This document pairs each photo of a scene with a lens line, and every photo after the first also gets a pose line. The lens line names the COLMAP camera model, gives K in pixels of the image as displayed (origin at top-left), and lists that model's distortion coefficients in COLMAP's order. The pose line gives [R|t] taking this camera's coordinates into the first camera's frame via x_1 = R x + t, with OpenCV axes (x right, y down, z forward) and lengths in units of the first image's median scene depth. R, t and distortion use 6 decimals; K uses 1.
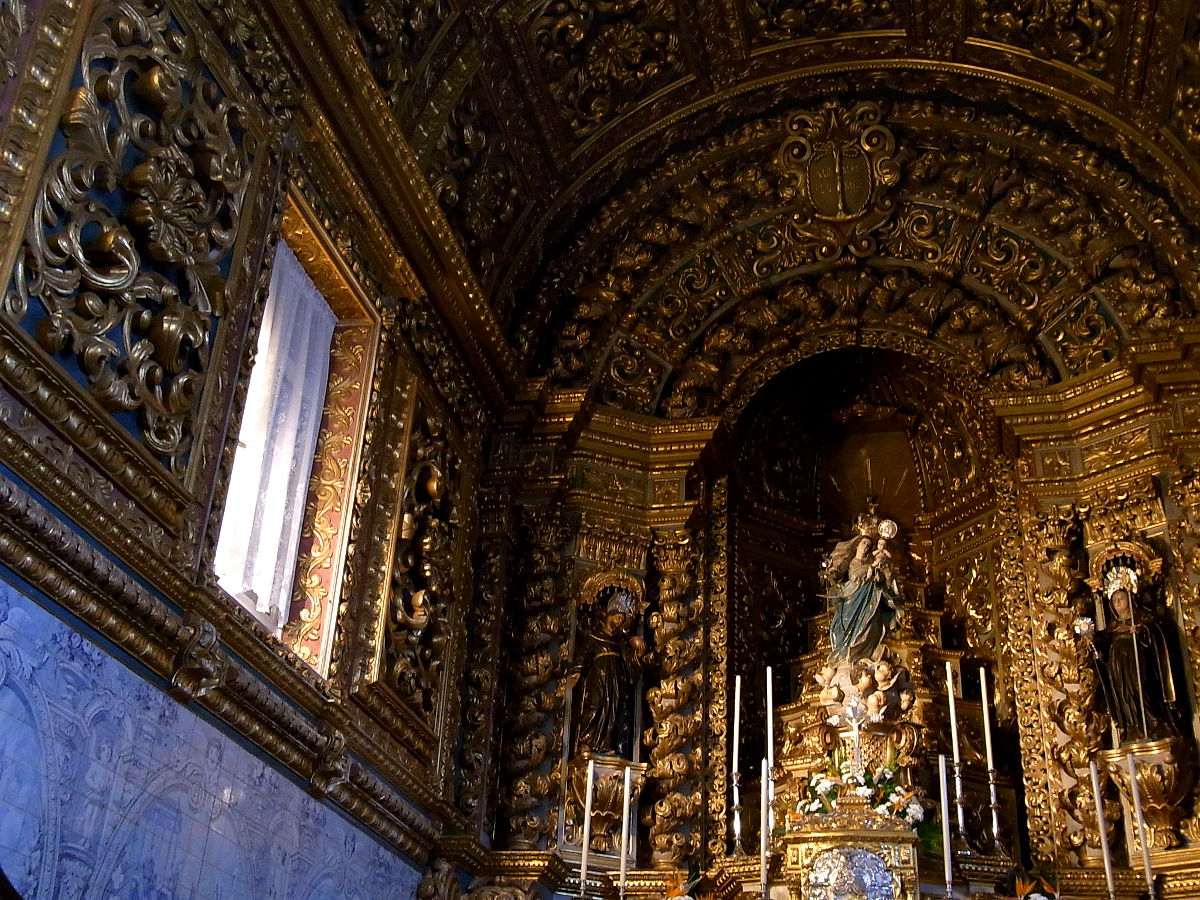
lens RADIAL K [[1316.0, 0, 593.8], [0, 1316.0, 457.4], [0, 0, 1]] dist [-0.045620, 0.183613]
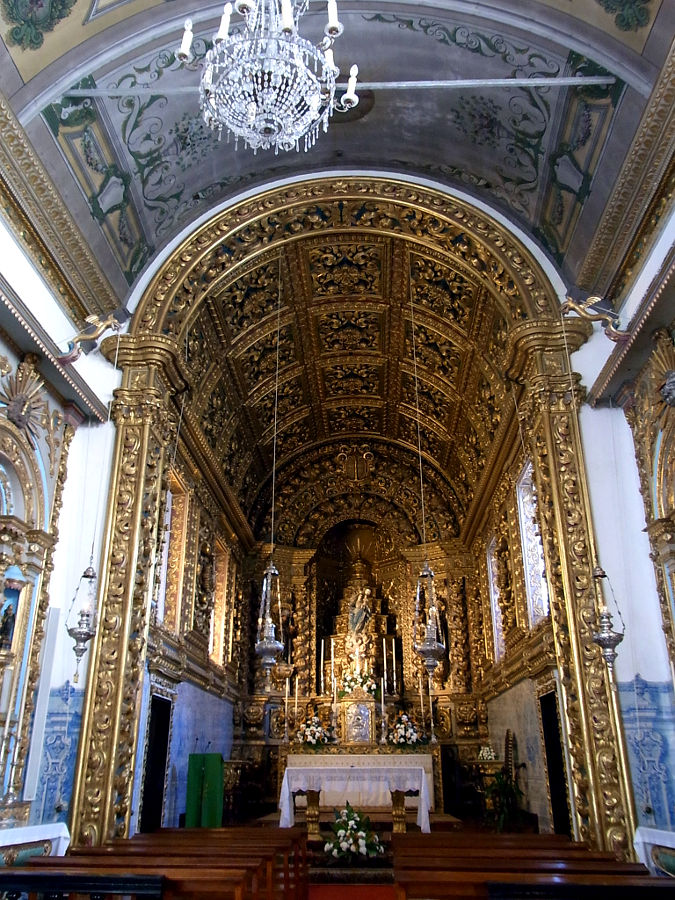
lens RADIAL K [[749.8, 0, 320.7], [0, 749.8, 438.6], [0, 0, 1]] dist [0.013195, -0.007590]
pose [[0.981290, 0.017642, 0.191728, -0.259480], [-0.039251, 0.993212, 0.109500, -0.527890], [-0.188494, -0.114976, 0.975321, -0.767492]]
